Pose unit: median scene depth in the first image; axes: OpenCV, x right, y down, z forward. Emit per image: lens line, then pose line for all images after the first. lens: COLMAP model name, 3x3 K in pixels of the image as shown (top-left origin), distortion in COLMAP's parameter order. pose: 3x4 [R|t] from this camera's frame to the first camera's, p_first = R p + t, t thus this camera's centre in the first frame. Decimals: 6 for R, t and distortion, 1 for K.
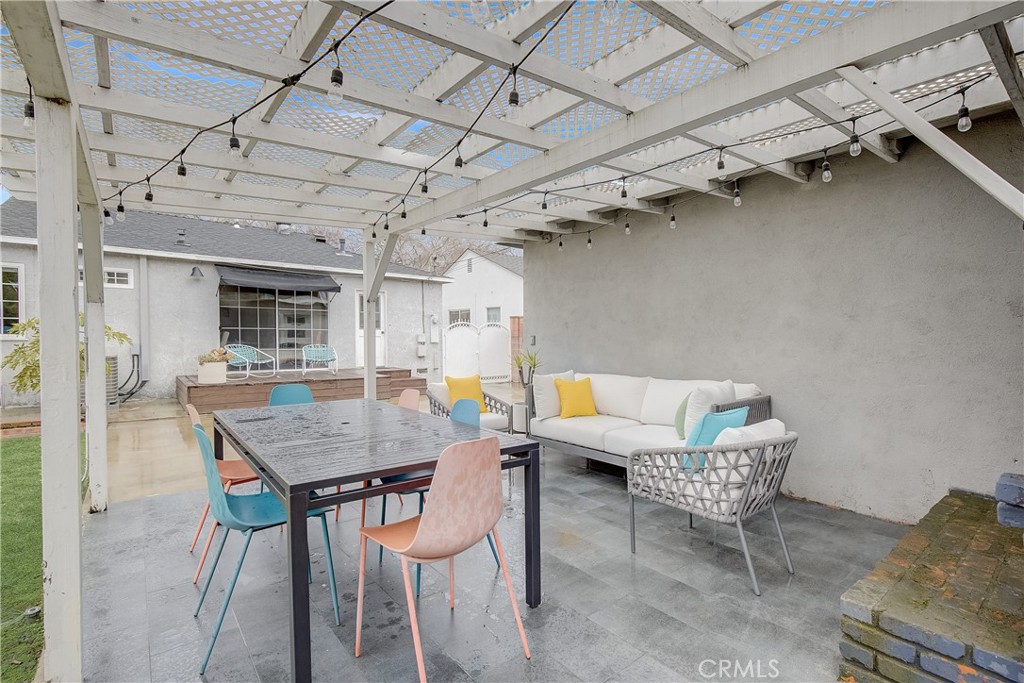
lens RADIAL K [[470.0, 0, 512.0], [0, 470.0, 341.5], [0, 0, 1]] dist [0.001508, 0.000132]
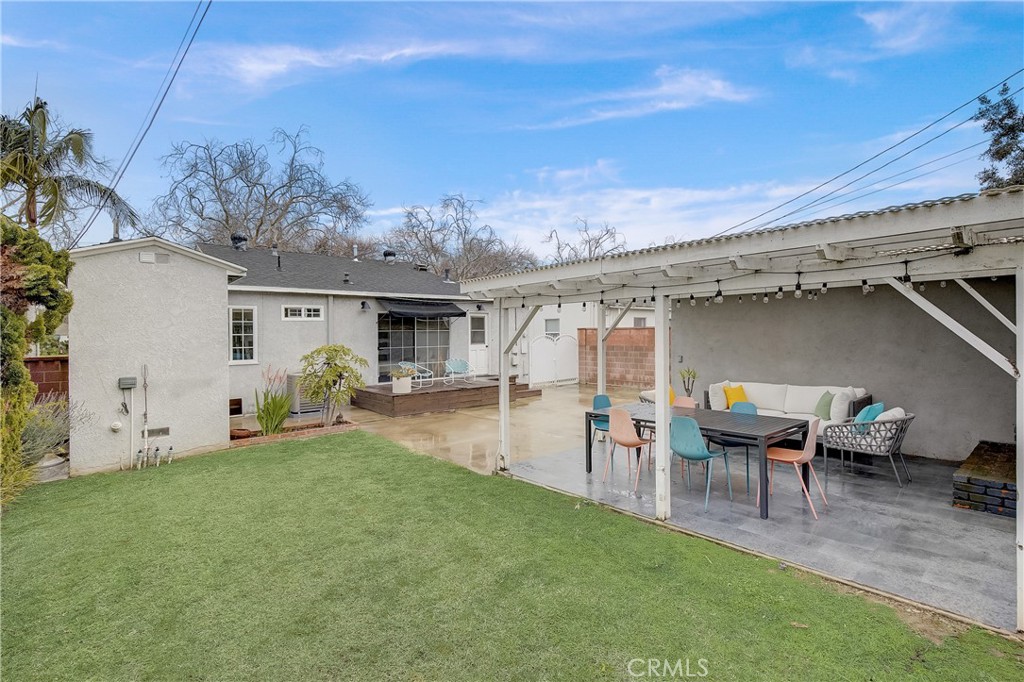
lens RADIAL K [[460.7, 0, 512.0], [0, 460.7, 341.0], [0, 0, 1]] dist [-0.000909, -0.000380]
pose [[0.999606, -0.025433, 0.011908, -0.306548], [0.025410, 0.999675, 0.002129, -0.046271], [-0.011959, -0.001825, 0.999927, -0.265081]]
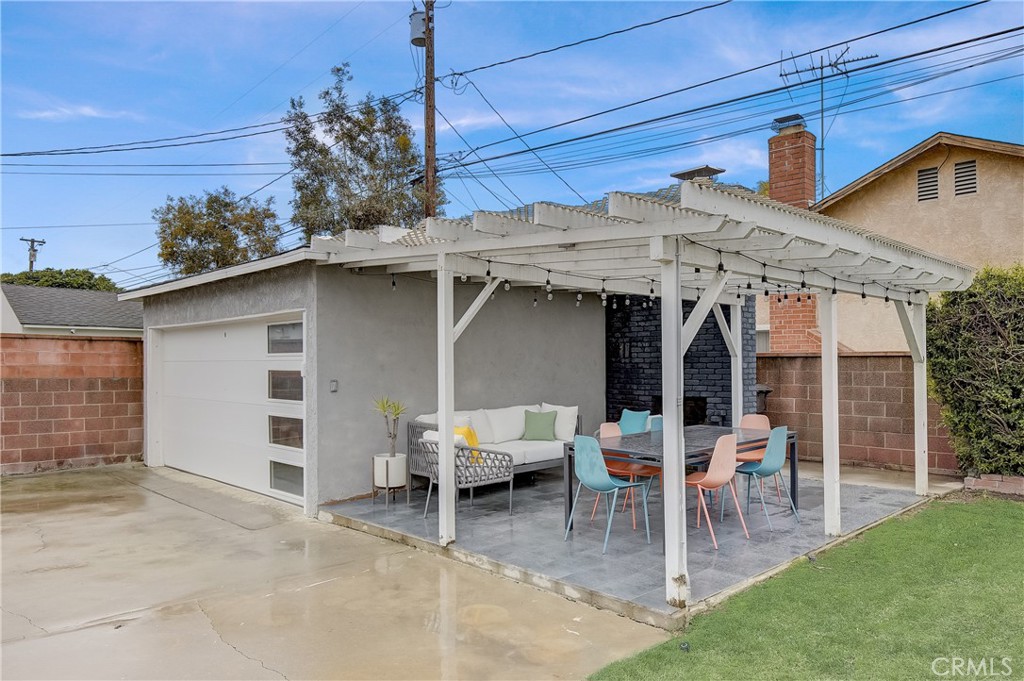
lens RADIAL K [[705.2, 0, 512.0], [0, 705.2, 340.5], [0, 0, 1]] dist [0.000053, 0.000067]
pose [[-0.067199, 0.023134, 0.997471, -0.757469], [0.013097, 0.999665, -0.022303, -0.030147], [-0.997654, 0.011565, -0.067480, 0.494630]]
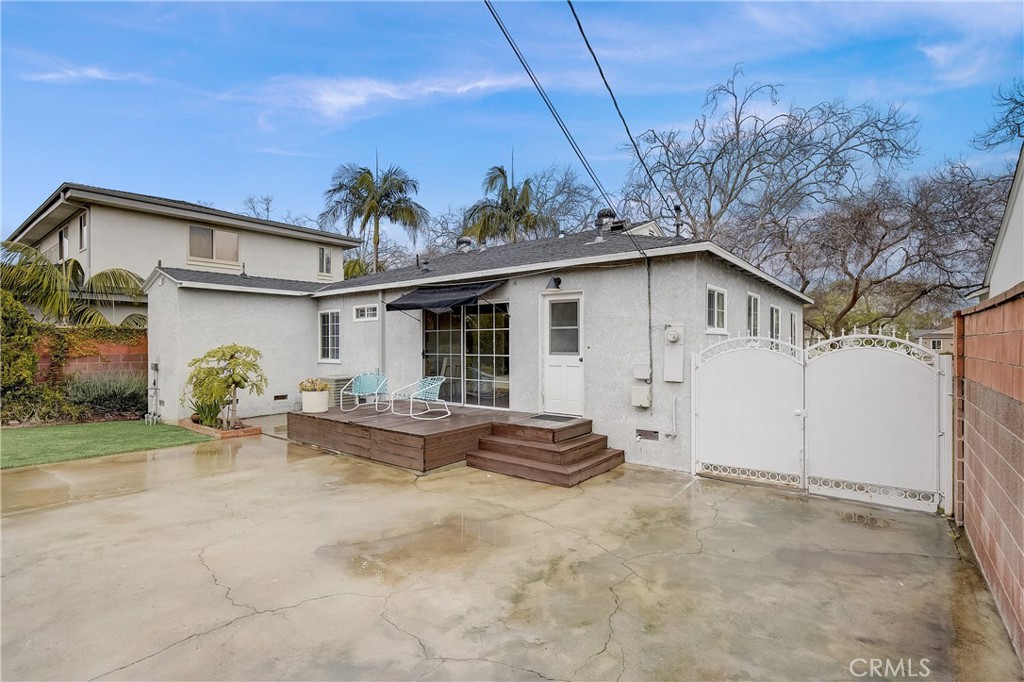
lens RADIAL K [[479.9, 0, 512.0], [0, 479.9, 341.0], [0, 0, 1]] dist [0.000823, 0.000071]
pose [[0.218306, -0.017241, -0.975728, 0.415409], [-0.009305, 0.999762, -0.019747, -0.041105], [0.975836, 0.013390, 0.218093, 1.065161]]
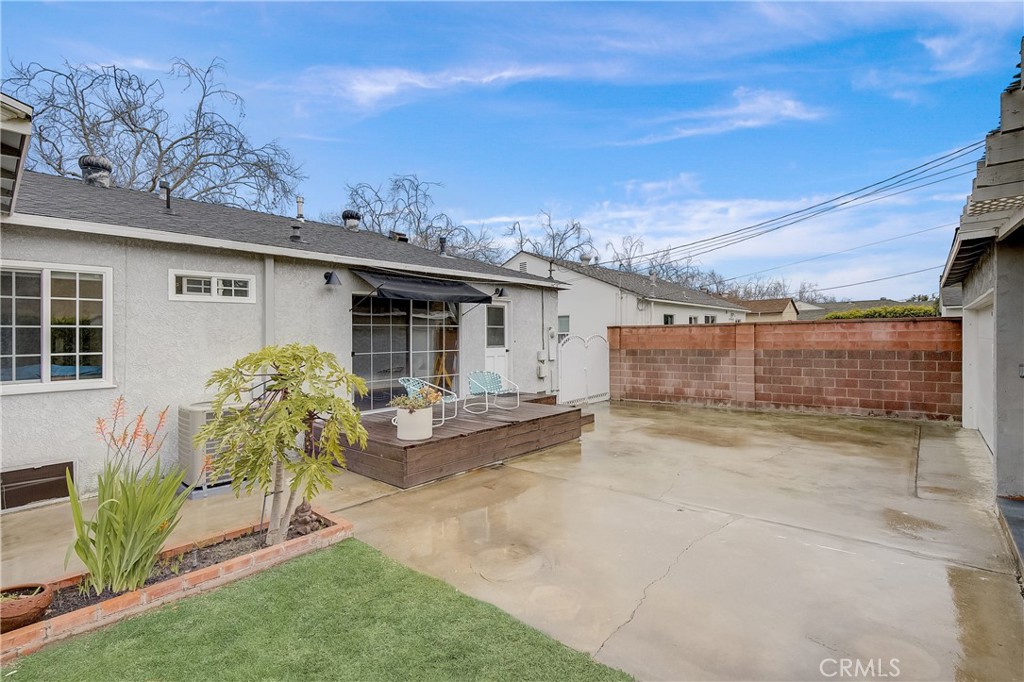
lens RADIAL K [[464.1, 0, 512.0], [0, 464.1, 341.0], [0, 0, 1]] dist [-0.001827, 0.000181]
pose [[0.987235, -0.026503, 0.157052, -0.538834], [0.027927, 0.999586, -0.006866, -0.041105], [-0.156805, 0.011164, 0.987567, 0.262354]]
